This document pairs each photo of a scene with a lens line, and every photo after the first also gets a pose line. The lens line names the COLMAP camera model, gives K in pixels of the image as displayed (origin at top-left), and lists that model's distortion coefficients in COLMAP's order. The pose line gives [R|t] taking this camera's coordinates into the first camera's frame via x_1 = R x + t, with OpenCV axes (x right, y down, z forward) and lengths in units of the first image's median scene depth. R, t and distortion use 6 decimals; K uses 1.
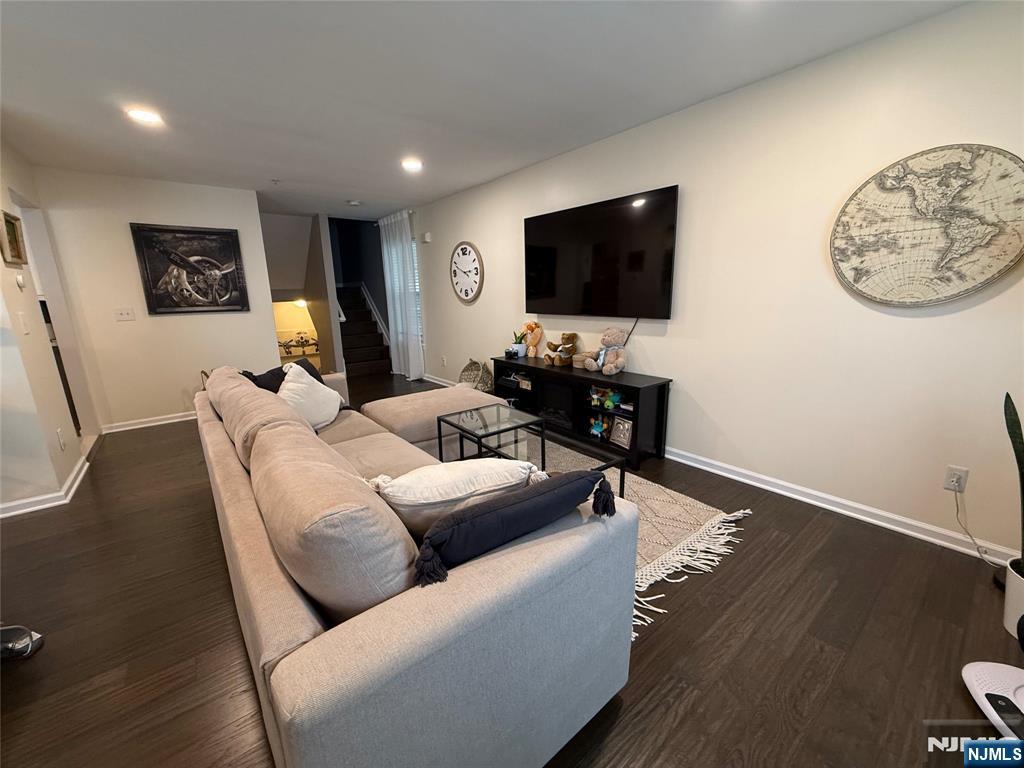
lens RADIAL K [[408.9, 0, 508.4], [0, 408.9, 383.8], [0, 0, 1]] dist [-0.000512, 0.000539]
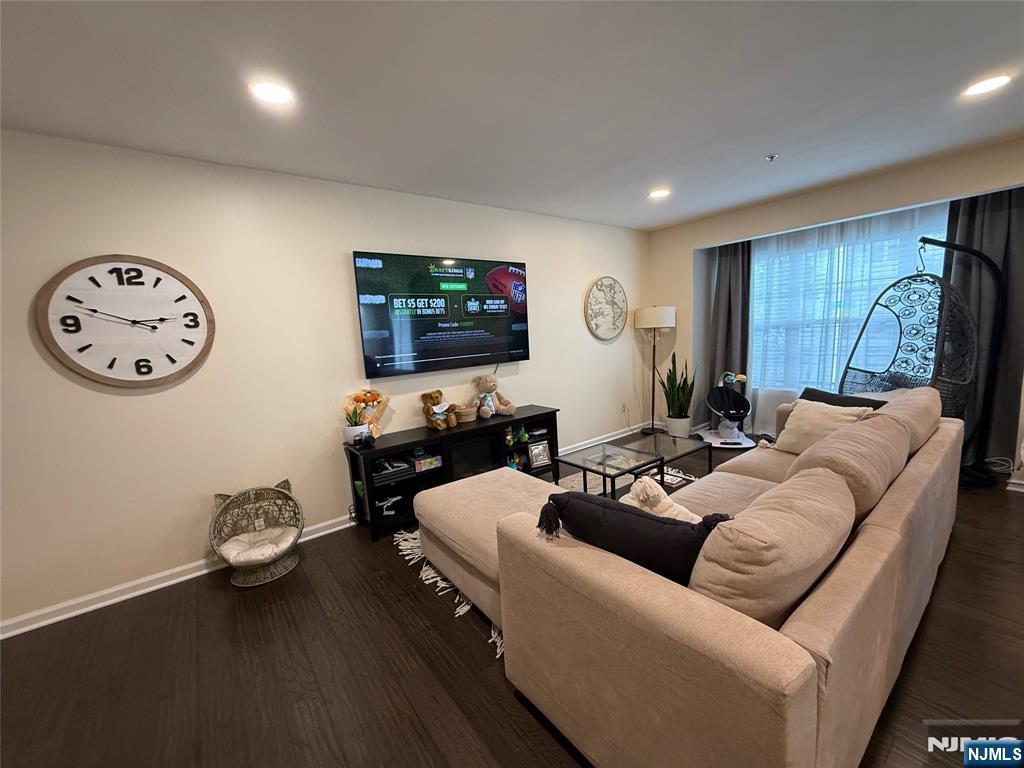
lens RADIAL K [[408.9, 0, 513.4], [0, 408.9, 384.6], [0, 0, 1]] dist [-0.000512, 0.000539]
pose [[0.015884, -0.113372, 0.993426, -0.724577], [0.278798, 0.954648, 0.104489, -0.181744], [-0.960218, 0.275305, 0.046772, 0.787546]]
